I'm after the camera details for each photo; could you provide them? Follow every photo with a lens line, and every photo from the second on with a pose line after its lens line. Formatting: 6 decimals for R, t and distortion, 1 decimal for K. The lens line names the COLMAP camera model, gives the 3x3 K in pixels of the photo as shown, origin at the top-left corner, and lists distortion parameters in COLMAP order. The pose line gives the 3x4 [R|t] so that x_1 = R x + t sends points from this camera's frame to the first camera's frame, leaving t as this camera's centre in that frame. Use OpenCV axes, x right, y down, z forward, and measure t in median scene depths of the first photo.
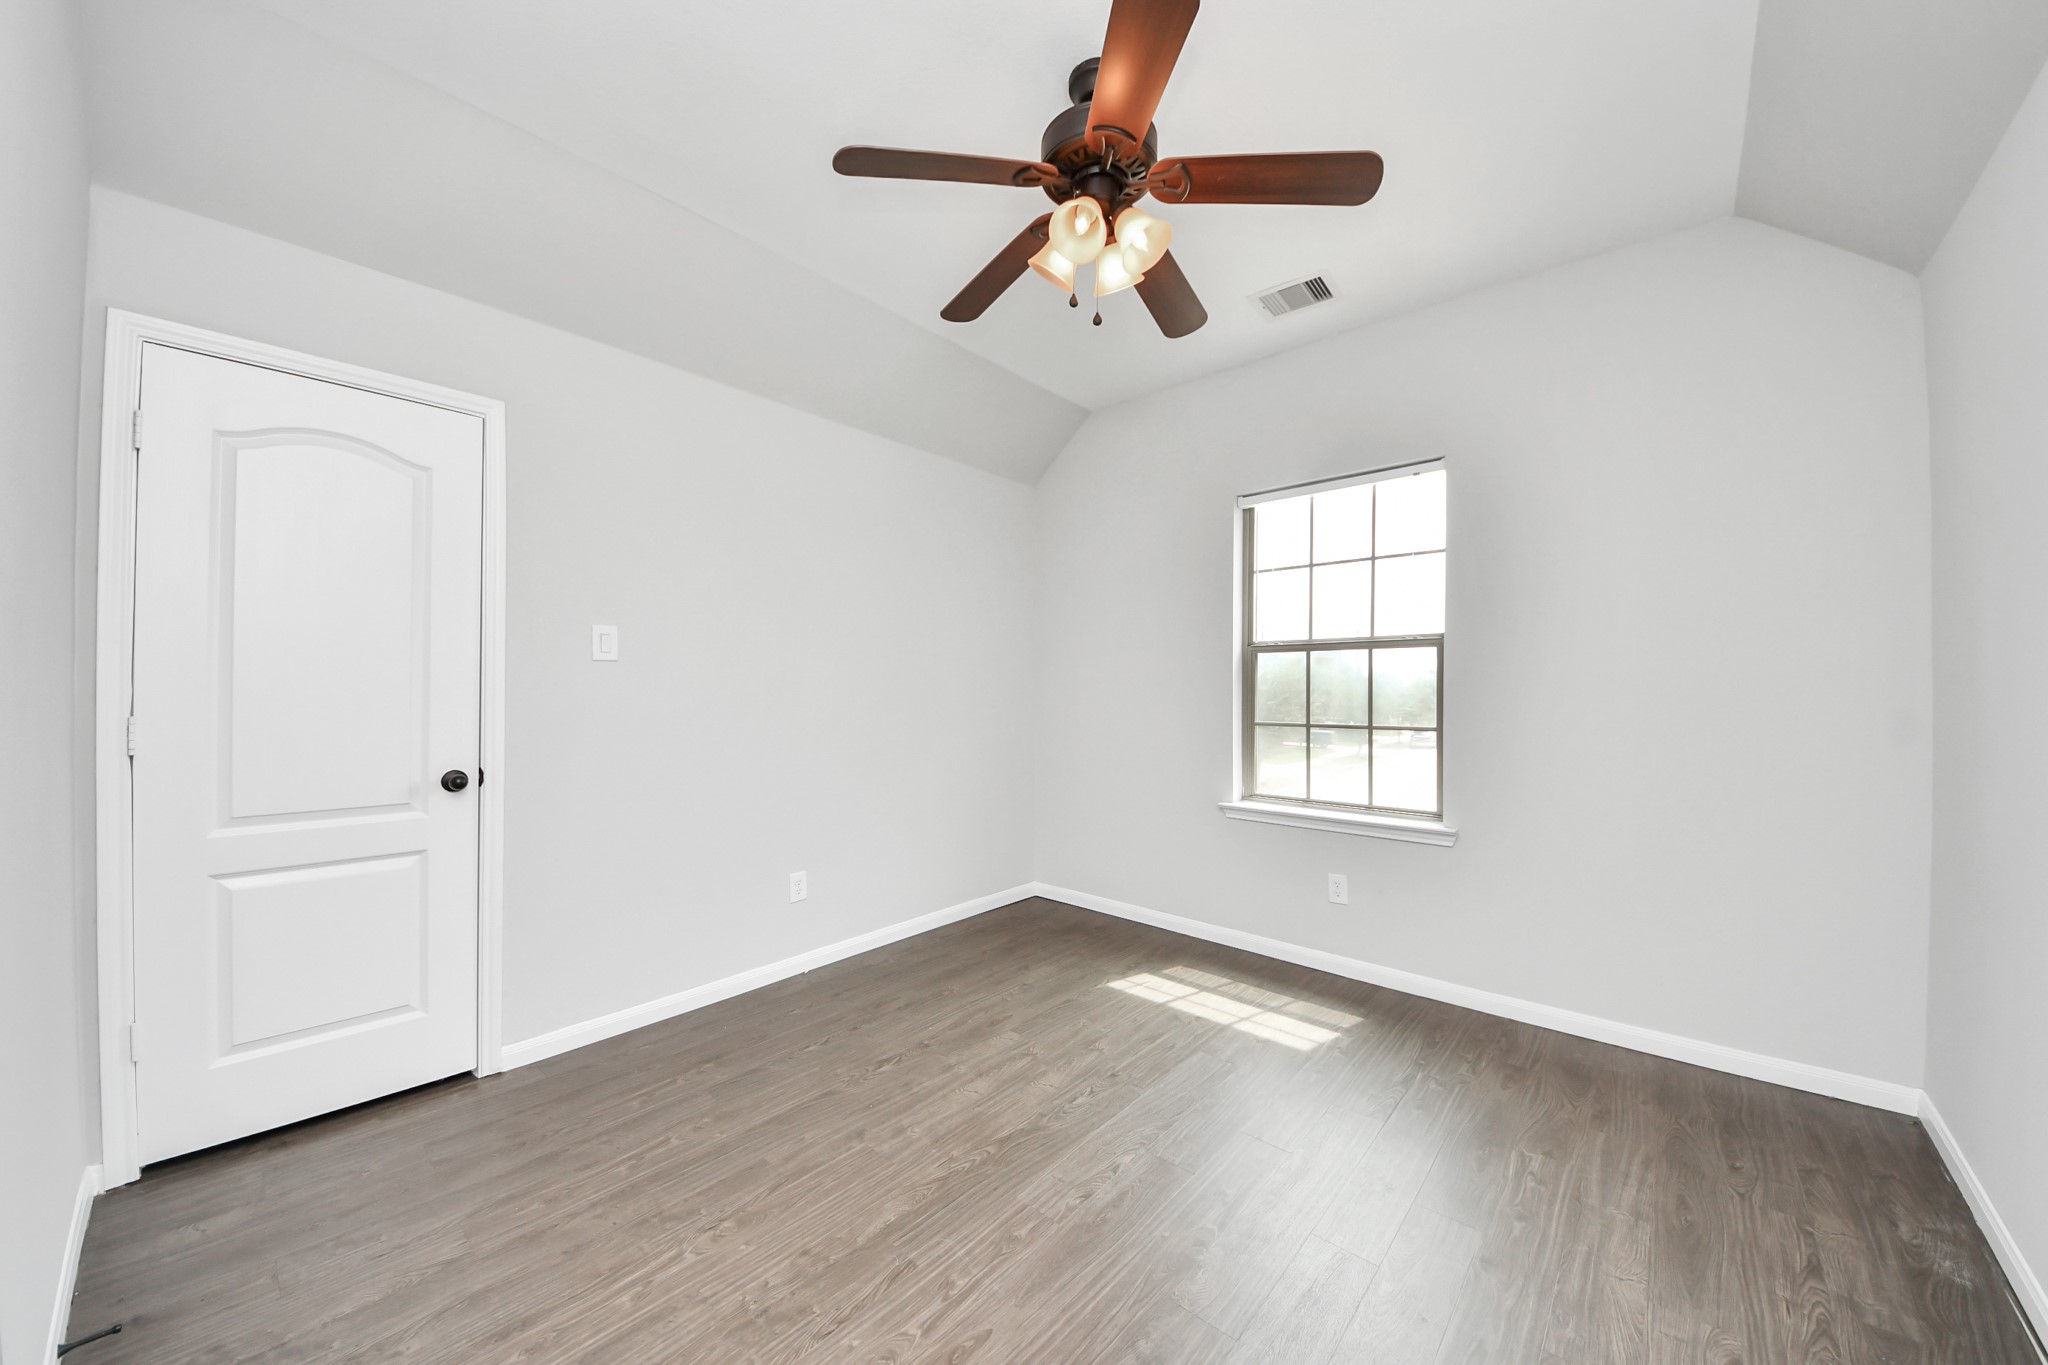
lens RADIAL K [[725.1, 0, 1025.1], [0, 725.1, 692.7], [0, 0, 1]] dist [0.000459, -0.011661]
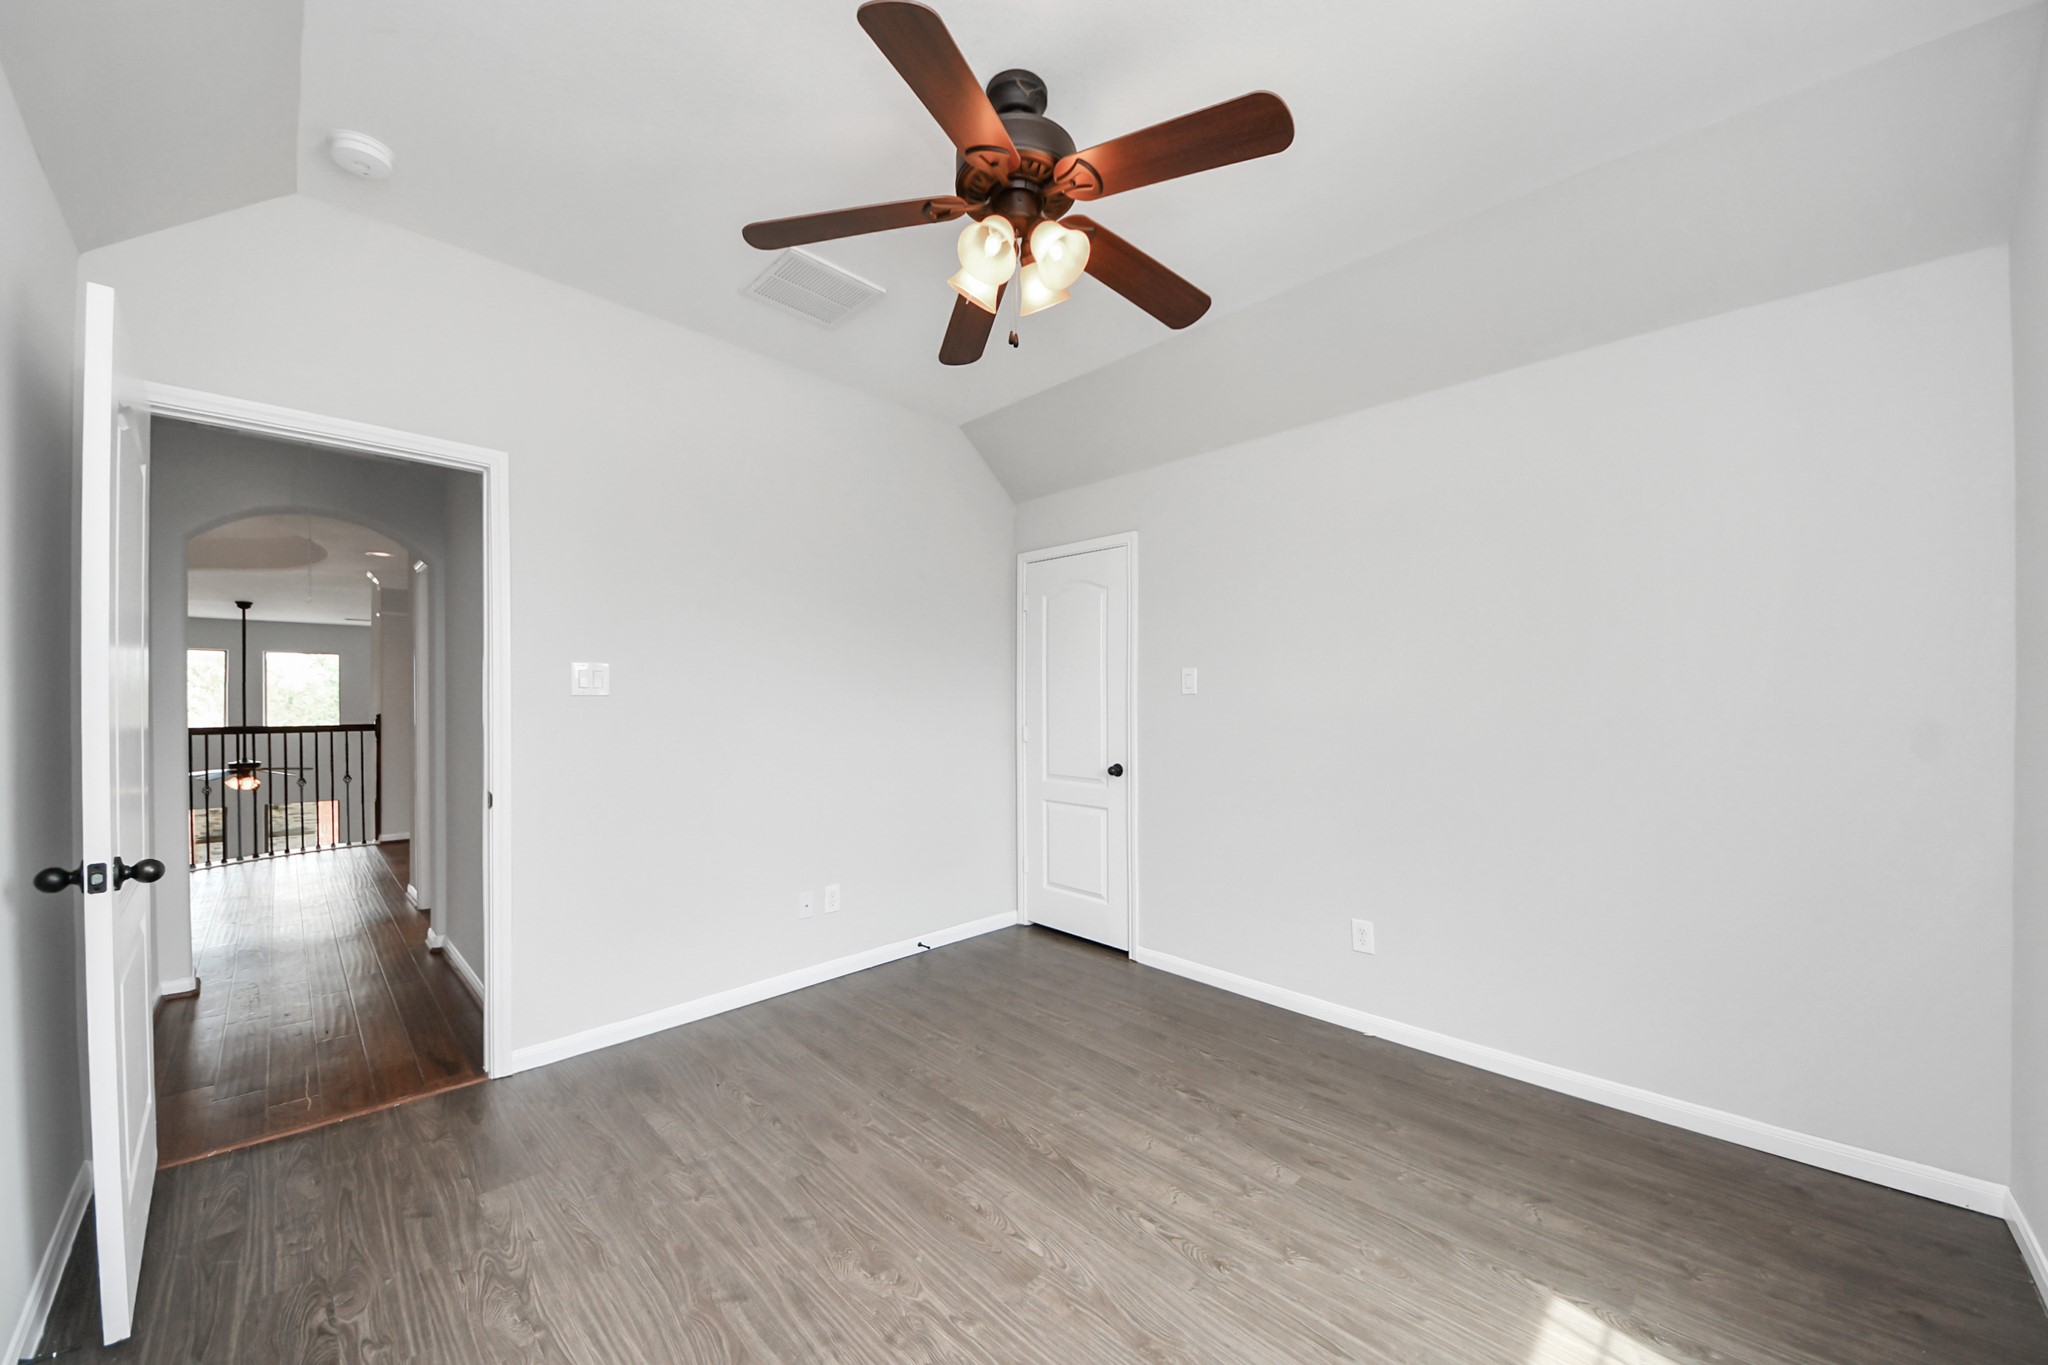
lens RADIAL K [[725.1, 0, 1025.1], [0, 725.1, 692.7], [0, 0, 1]] dist [0.000459, -0.011661]
pose [[-0.037452, -0.007426, -0.999271, 0.852793], [-0.022909, 0.999716, -0.006571, -0.034531], [0.999036, 0.022646, -0.037612, 0.820511]]
